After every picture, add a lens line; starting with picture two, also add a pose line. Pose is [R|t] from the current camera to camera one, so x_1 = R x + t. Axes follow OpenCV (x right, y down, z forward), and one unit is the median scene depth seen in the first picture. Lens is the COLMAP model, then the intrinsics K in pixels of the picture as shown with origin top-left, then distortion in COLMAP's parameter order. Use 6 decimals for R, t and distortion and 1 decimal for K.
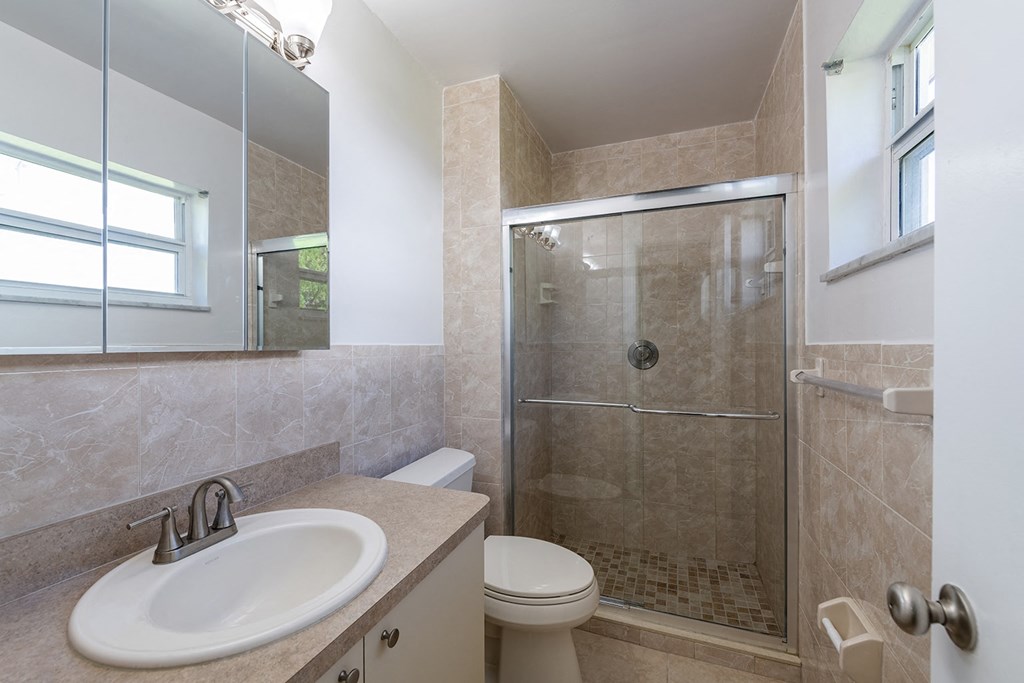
lens RADIAL K [[410.8, 0, 509.7], [0, 410.8, 345.4], [0, 0, 1]] dist [0.009258, -0.000091]
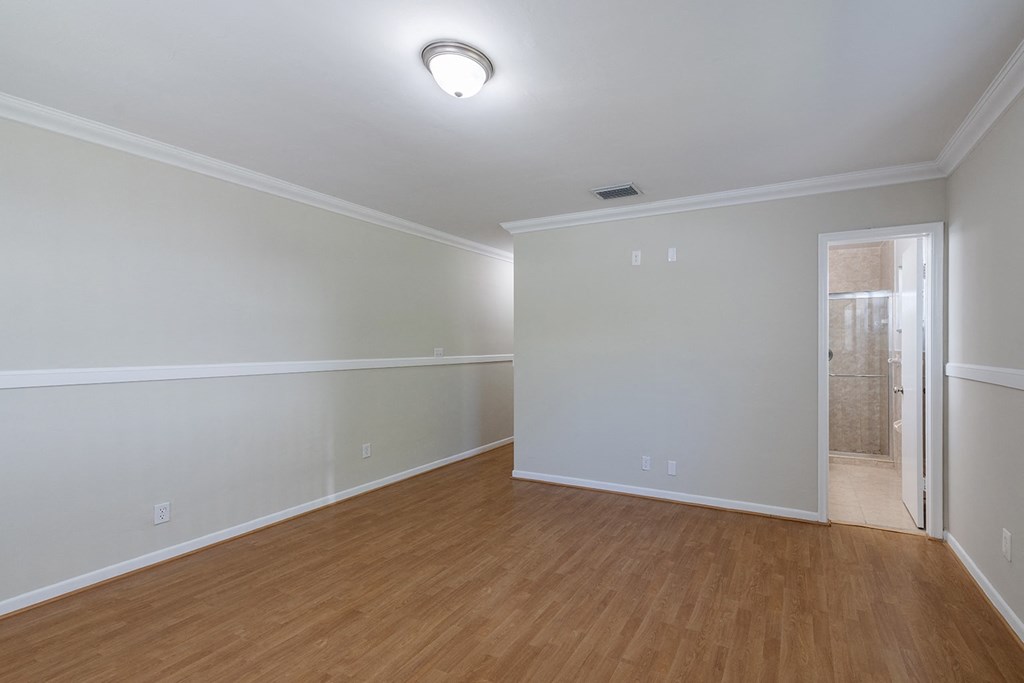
lens RADIAL K [[649.2, 0, 506.6], [0, 649.2, 346.8], [0, 0, 1]] dist [0.051752, 0.000144]
pose [[0.999996, -0.001838, -0.002274, -1.348736], [0.001847, 0.999989, 0.004271, -0.035581], [0.002266, -0.004275, 0.999988, -2.458745]]
